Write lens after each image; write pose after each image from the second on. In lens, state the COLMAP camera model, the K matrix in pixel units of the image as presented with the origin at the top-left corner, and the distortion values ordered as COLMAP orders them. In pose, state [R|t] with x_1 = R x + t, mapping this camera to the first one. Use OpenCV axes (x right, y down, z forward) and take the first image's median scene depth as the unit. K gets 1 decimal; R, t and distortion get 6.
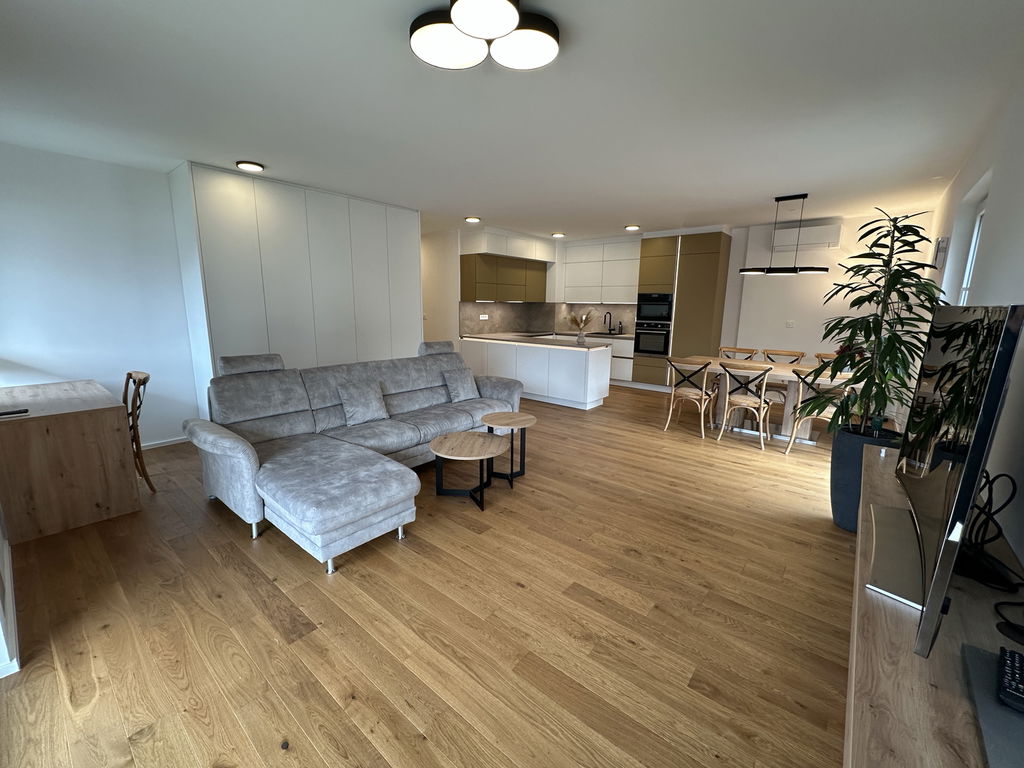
lens RADIAL K [[416.9, 0, 520.6], [0, 416.9, 384.5], [0, 0, 1]] dist [0.003325, 0.000286]
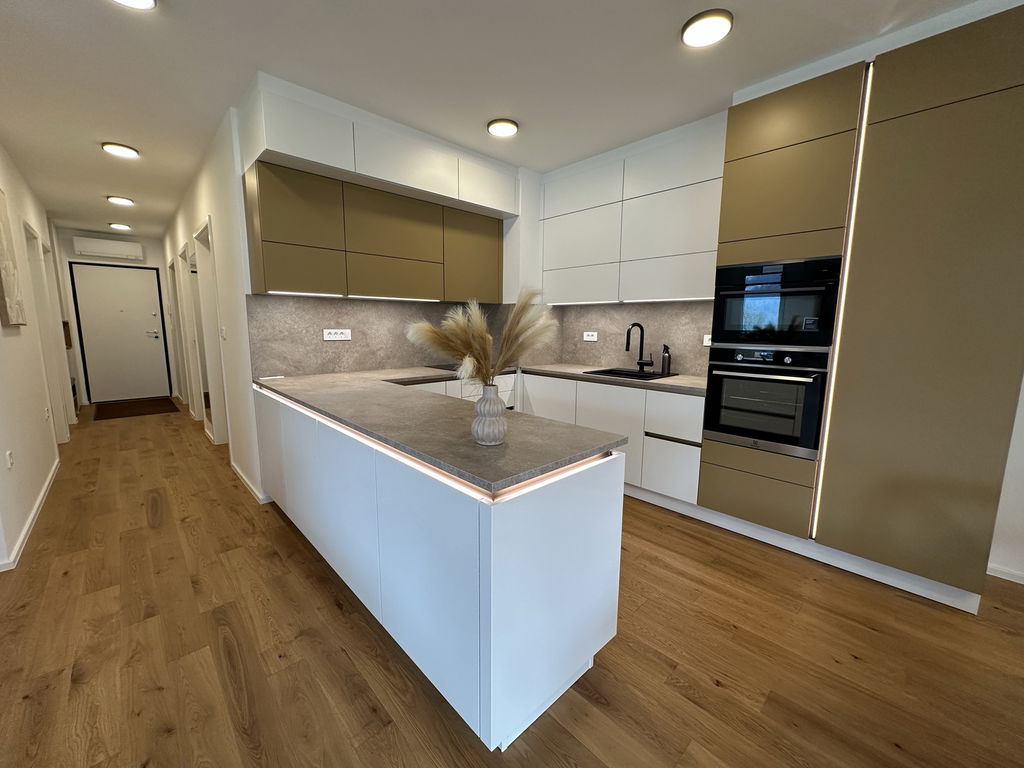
lens RADIAL K [[416.9, 0, 501.7], [0, 416.9, 388.6], [0, 0, 1]] dist [0.003325, 0.000286]
pose [[0.988205, 0.017849, -0.152092, 0.150450], [-0.023593, 0.999071, -0.036049, -0.094485], [0.151307, 0.039212, 0.987709, 0.604134]]
